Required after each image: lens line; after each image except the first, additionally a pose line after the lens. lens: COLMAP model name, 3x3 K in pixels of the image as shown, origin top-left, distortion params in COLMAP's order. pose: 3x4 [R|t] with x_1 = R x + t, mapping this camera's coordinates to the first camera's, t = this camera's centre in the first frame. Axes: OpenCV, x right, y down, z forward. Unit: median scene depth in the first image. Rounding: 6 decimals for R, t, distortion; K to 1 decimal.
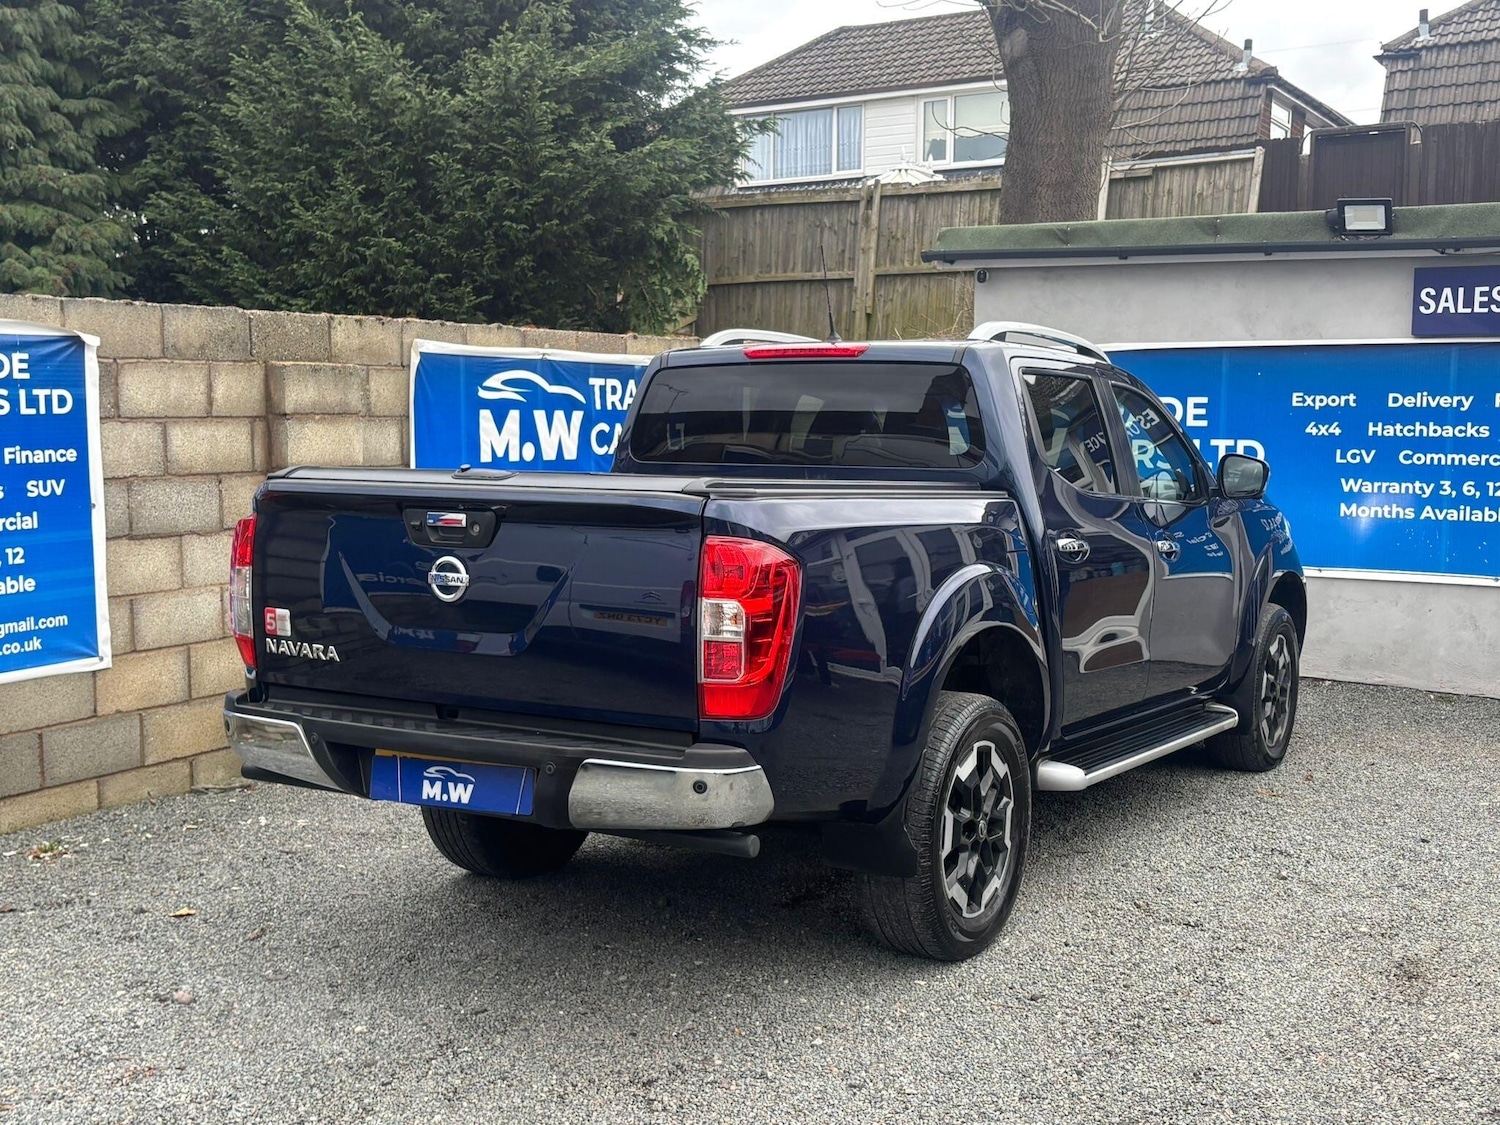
lens RADIAL K [[1750.3, 0, 771.3], [0, 1750.3, 576.8], [0, 0, 1]] dist [0.131844, -0.512867]
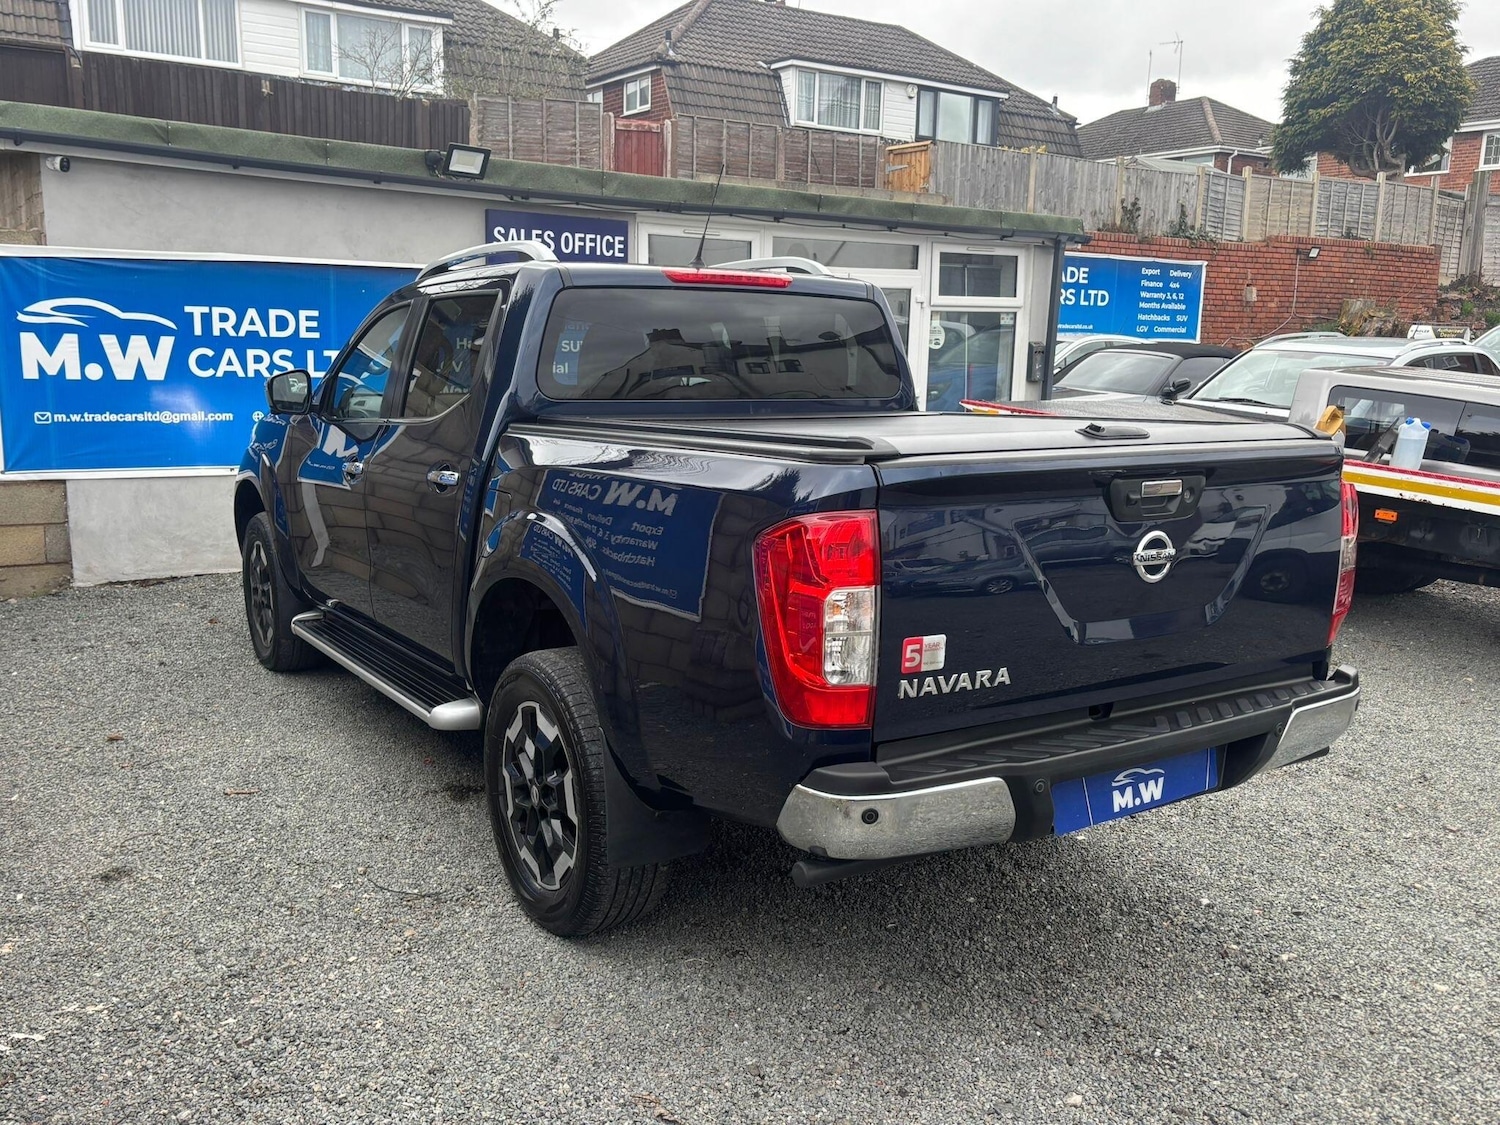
lens RADIAL K [[1325.7, 0, 763.8], [0, 1325.7, 567.6], [0, 0, 1]] dist [0.001458, 0.066615]
pose [[0.424760, -0.152893, 0.892302, -0.375029], [0.061089, 0.988230, 0.140250, -0.042771], [-0.903242, -0.005063, 0.429101, 0.393173]]
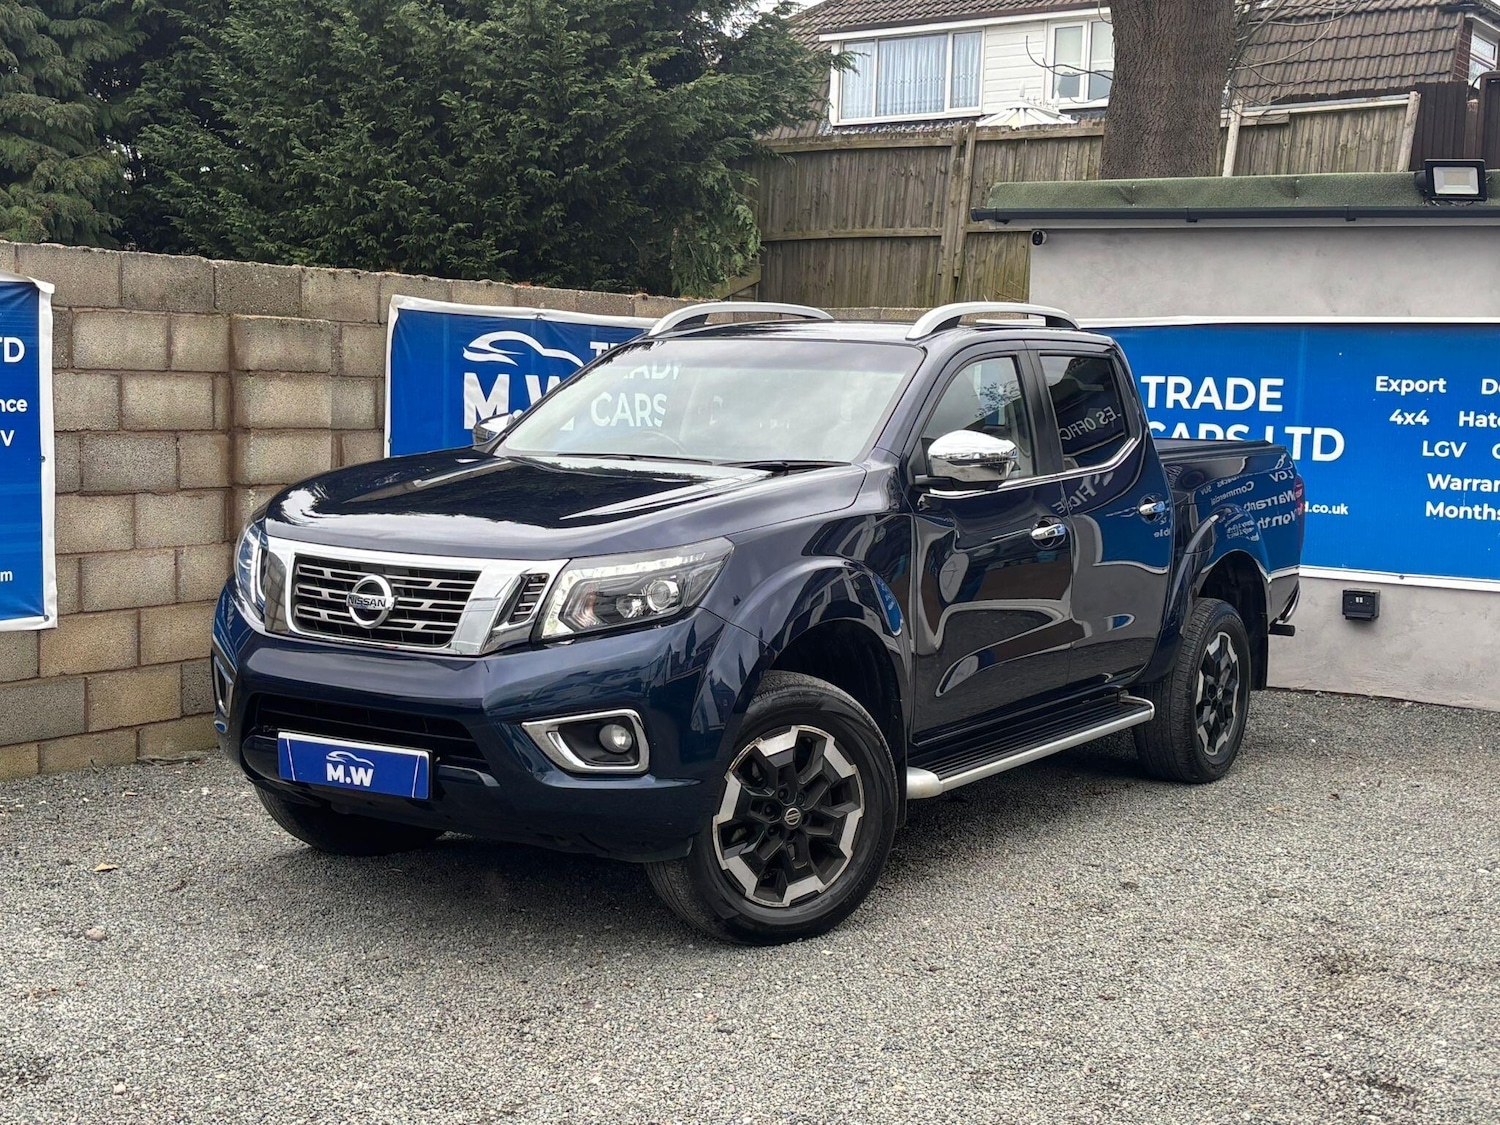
lens RADIAL K [[2141.4, 0, 750.4], [0, 2141.4, 585.1], [0, 0, 1]] dist [0.184292, -0.837562]
pose [[0.996932, 0.030863, -0.071933, 0.059656], [-0.031219, 0.999505, -0.003825, 0.014202], [0.071779, 0.006059, 0.997402, -0.102621]]
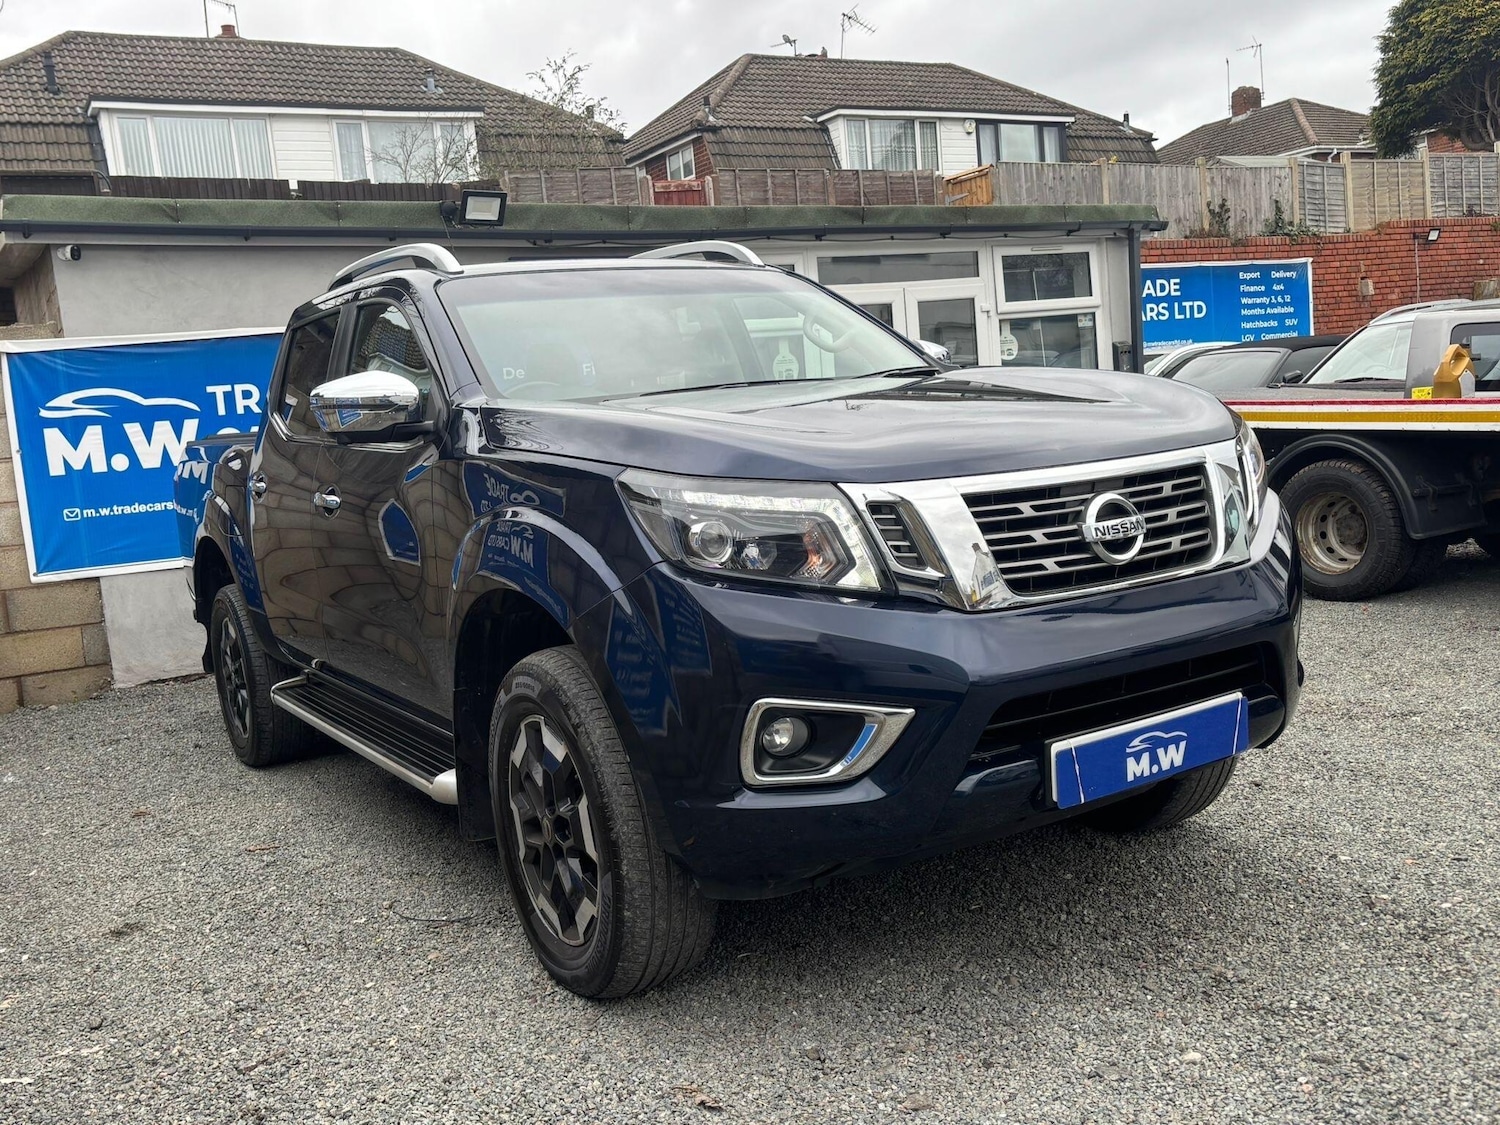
lens RADIAL K [[1419.0, 0, 748.5], [0, 1419.0, 569.5], [0, 0, 1]] dist [0.021957, 0.014617]
pose [[0.485847, -0.135404, 0.863492, -0.358975], [0.170010, 0.983699, 0.058597, -0.000997], [-0.857350, 0.118333, 0.500947, 0.384102]]
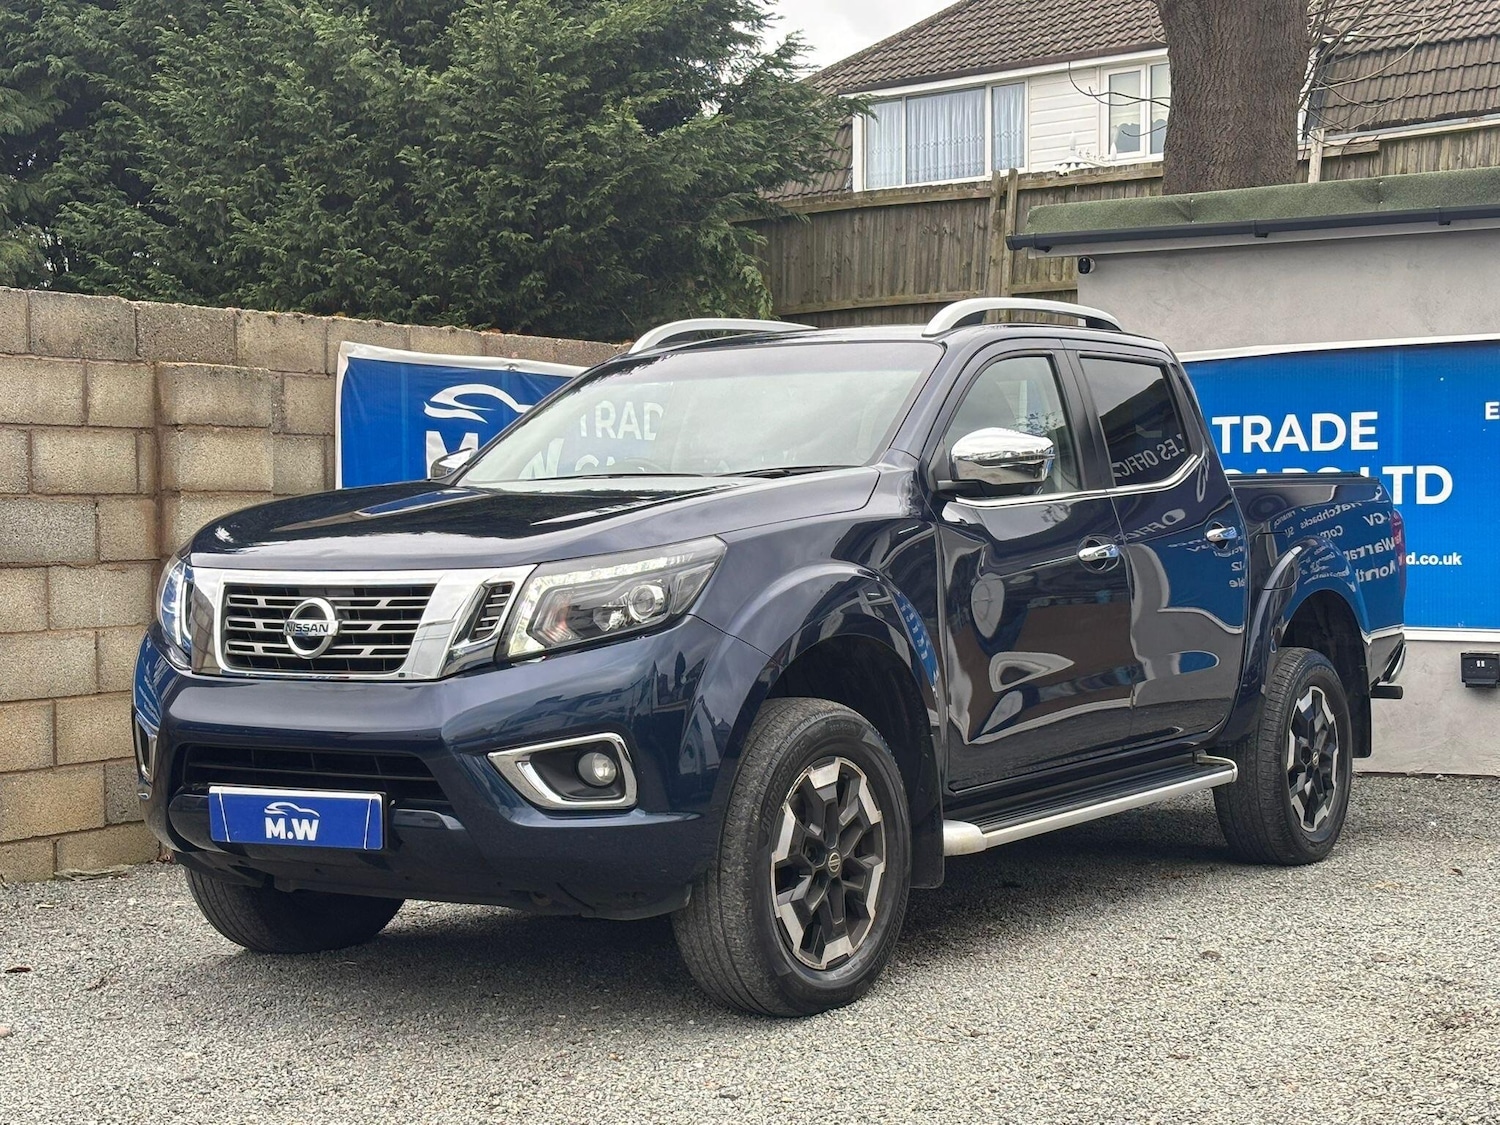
lens RADIAL K [[2518.8, 0, 727.6], [0, 2518.8, 562.0], [0, 0, 1]] dist [0.157404, -0.676960]
pose [[0.995283, -0.010693, -0.096418, 0.070723], [0.002469, 0.996377, -0.085013, 0.054384], [0.096978, 0.084374, 0.991704, -0.110428]]
